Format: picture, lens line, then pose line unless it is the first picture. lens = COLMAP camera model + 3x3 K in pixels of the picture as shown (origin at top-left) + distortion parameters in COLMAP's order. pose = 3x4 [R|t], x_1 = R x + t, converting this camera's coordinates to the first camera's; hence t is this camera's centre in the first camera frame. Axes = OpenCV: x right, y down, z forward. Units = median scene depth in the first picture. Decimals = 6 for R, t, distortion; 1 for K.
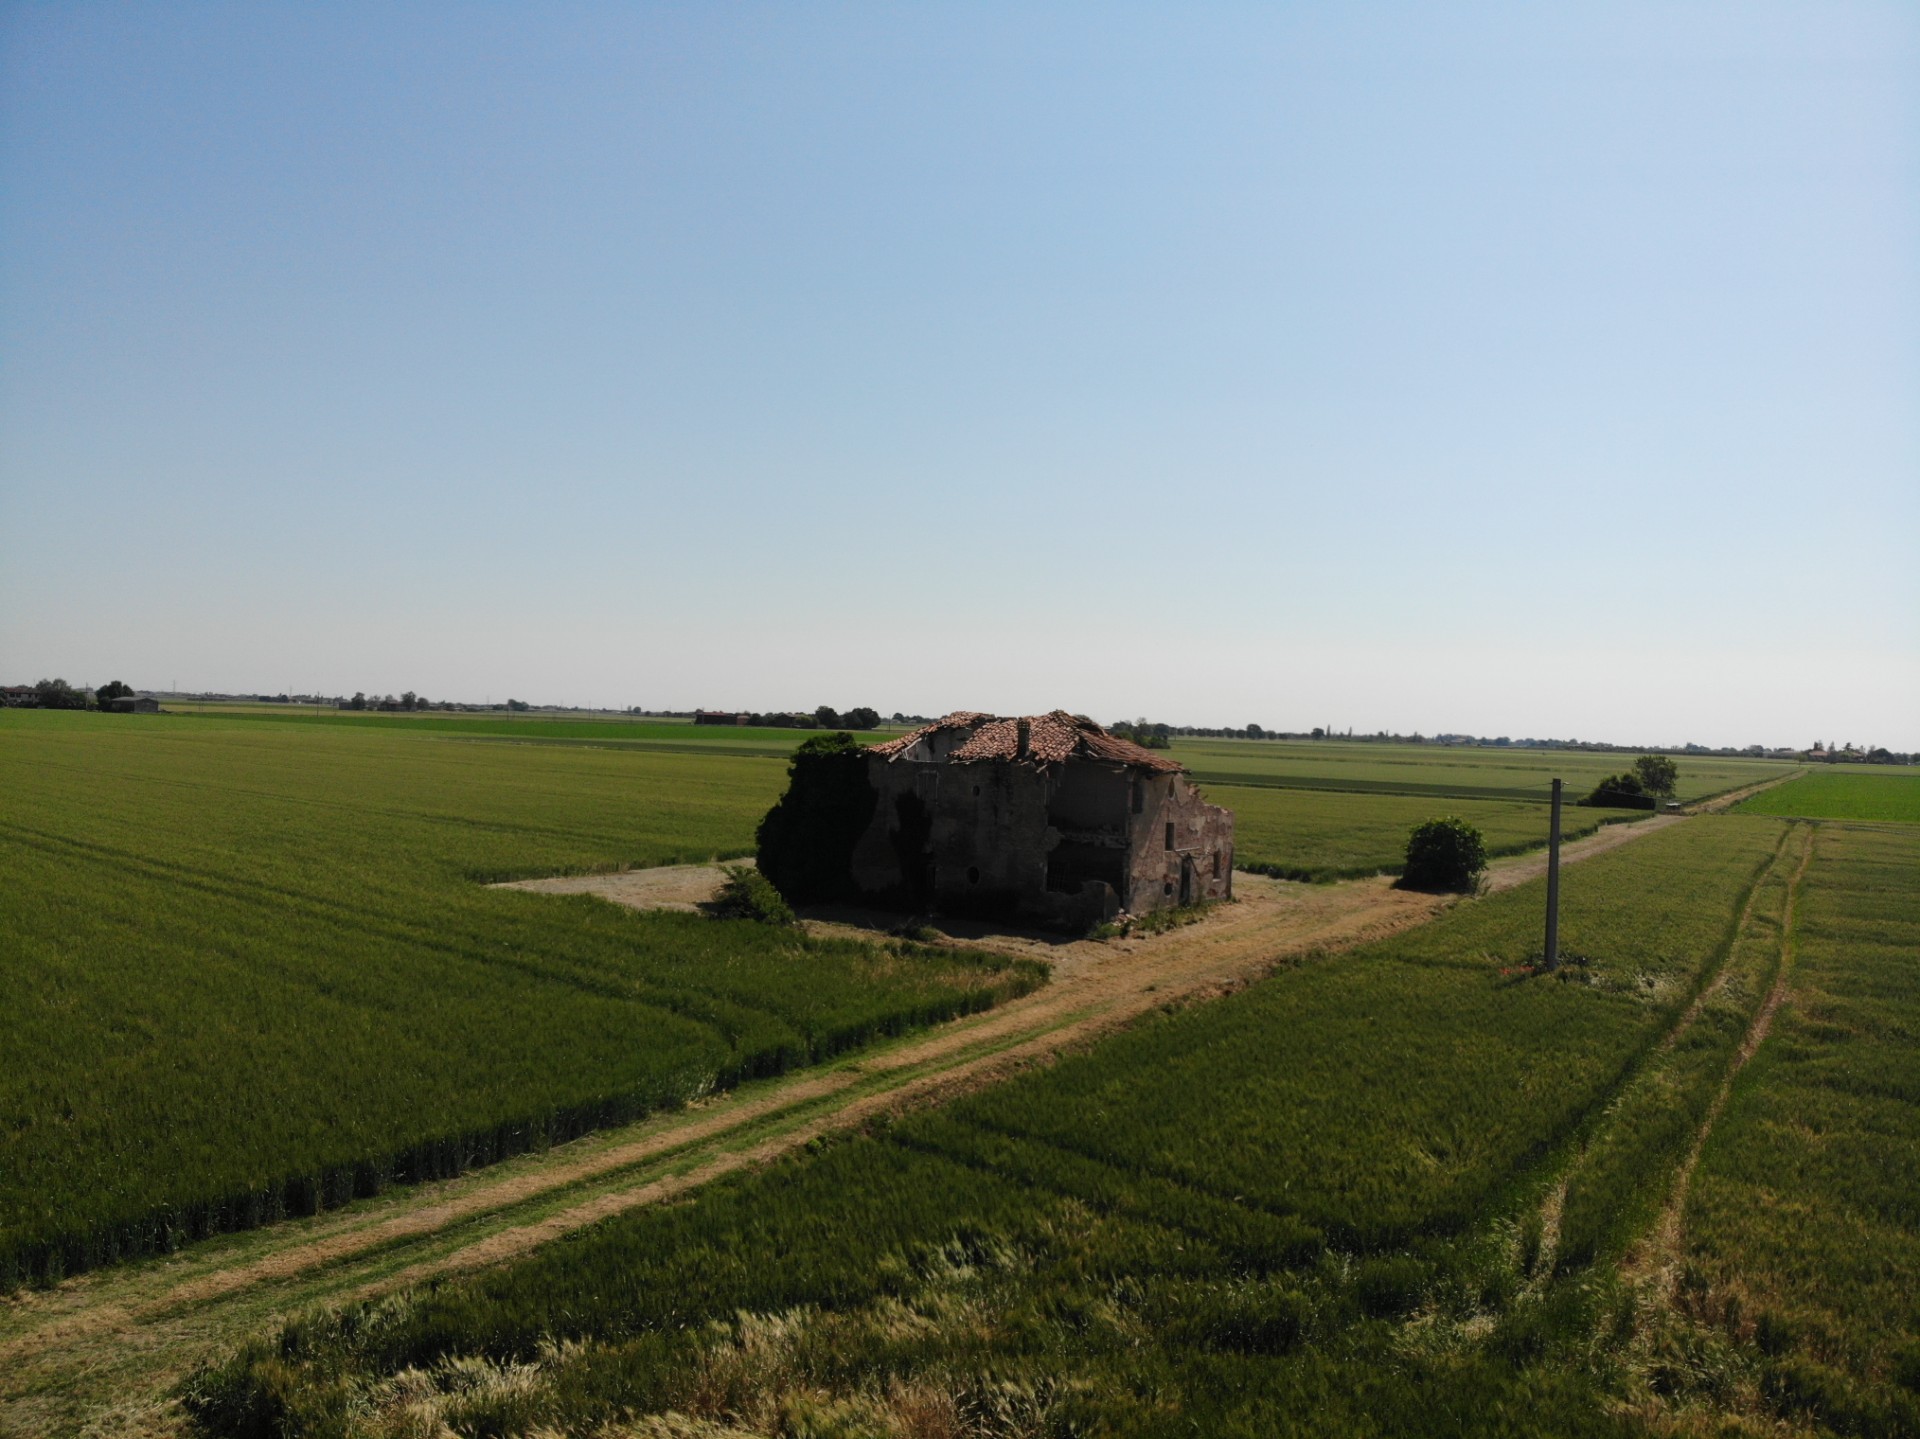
lens RADIAL K [[1394.7, 0, 977.9], [0, 1394.7, 713.2], [0, 0, 1]] dist [0.163283, -0.356449]
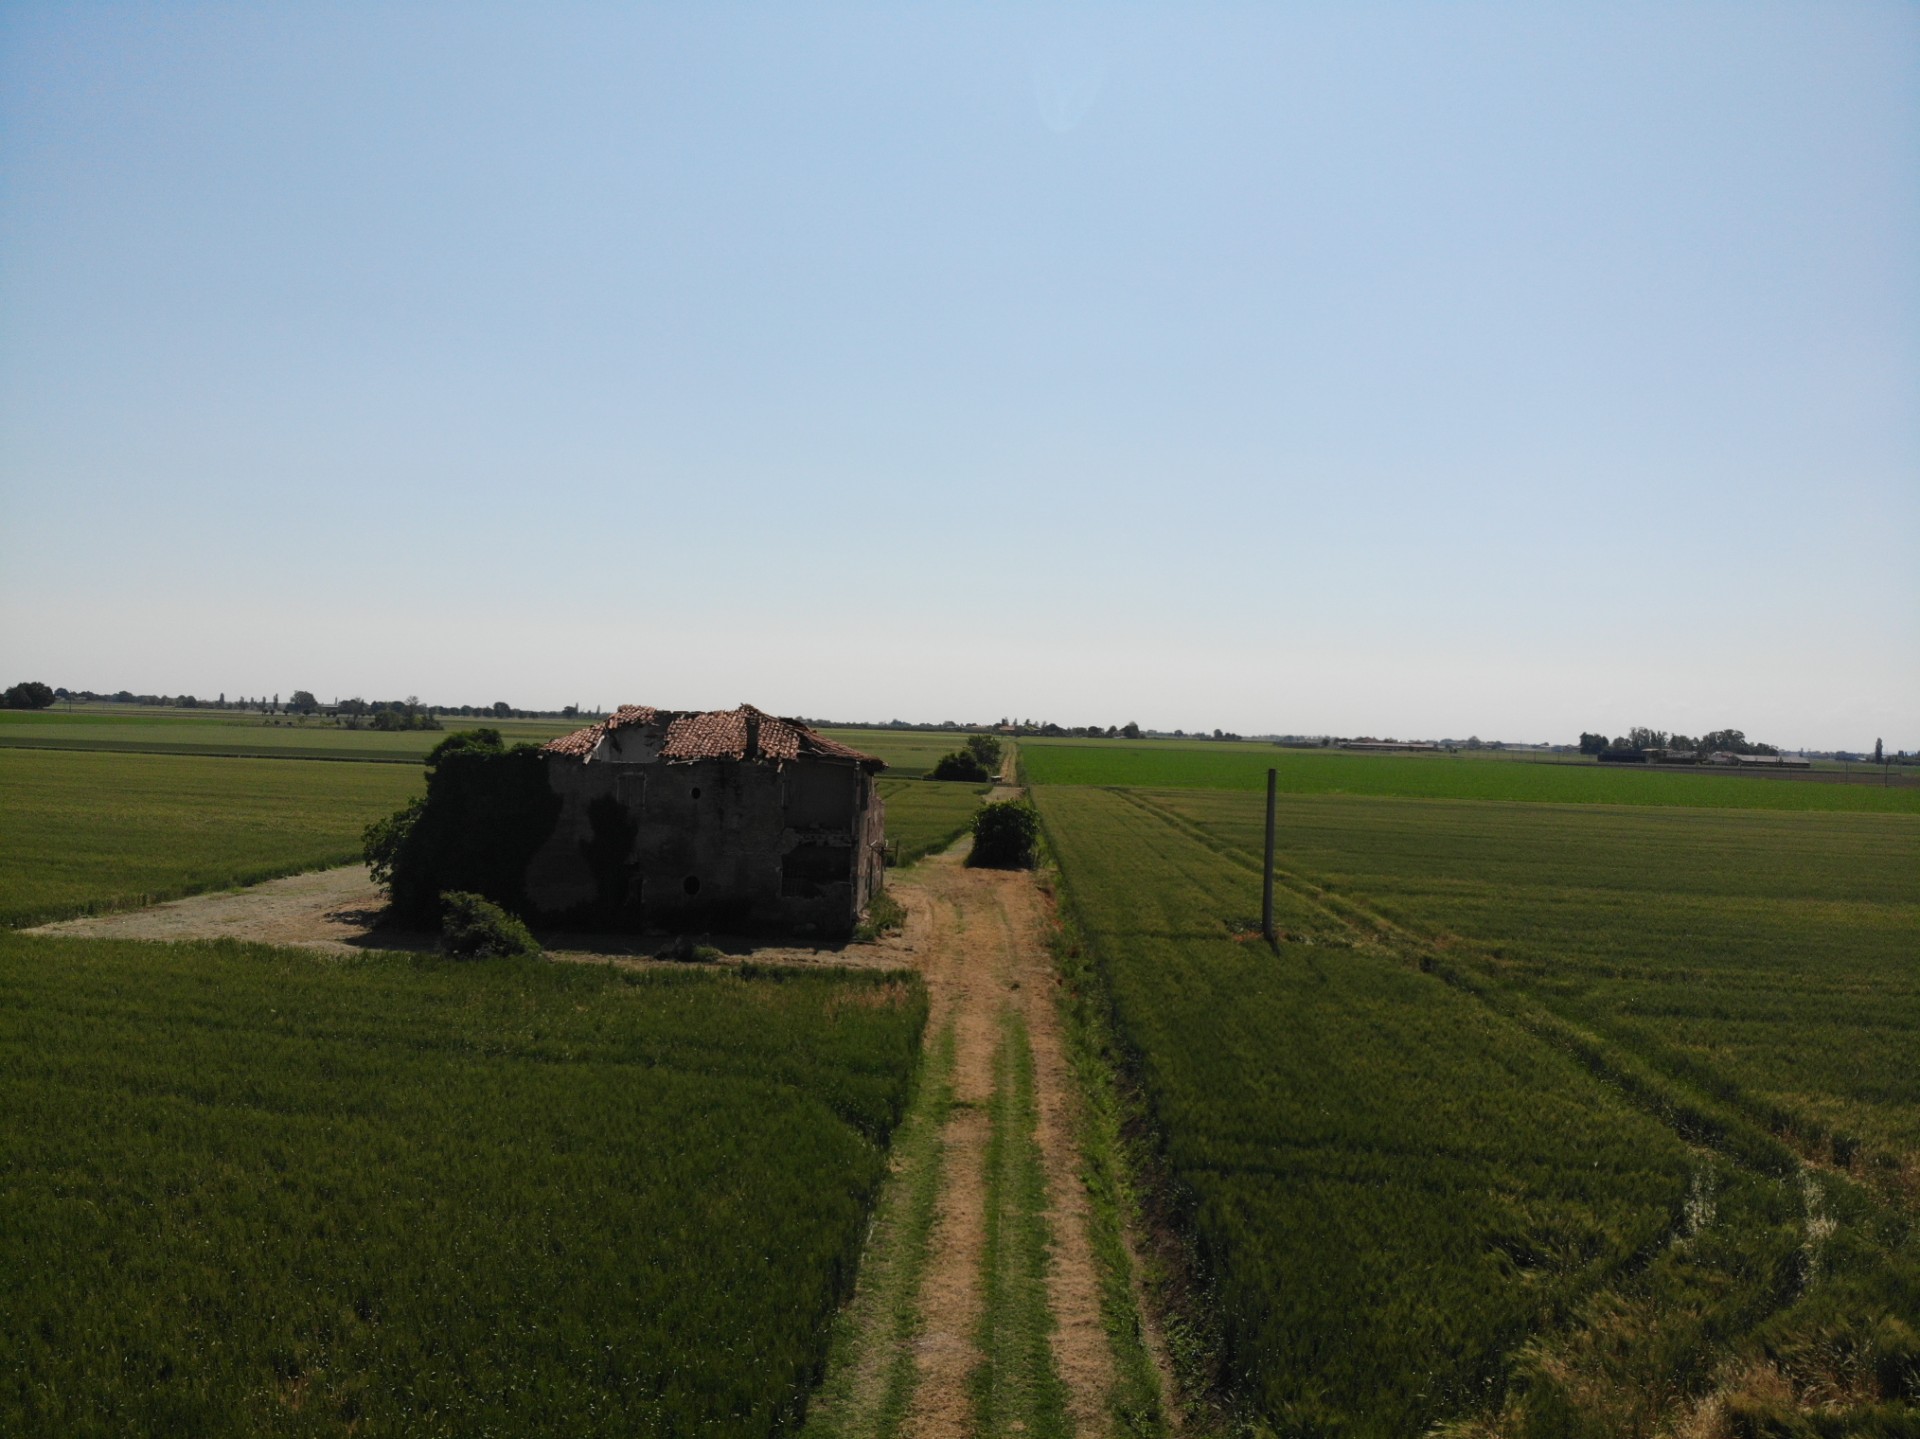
lens RADIAL K [[1394.7, 0, 977.9], [0, 1394.7, 713.2], [0, 0, 1]] dist [0.163283, -0.356449]
pose [[0.863084, -0.002180, 0.505055, -0.284170], [-0.005806, 0.999882, 0.014237, -0.010585], [-0.505027, -0.015221, 0.862969, 0.099028]]
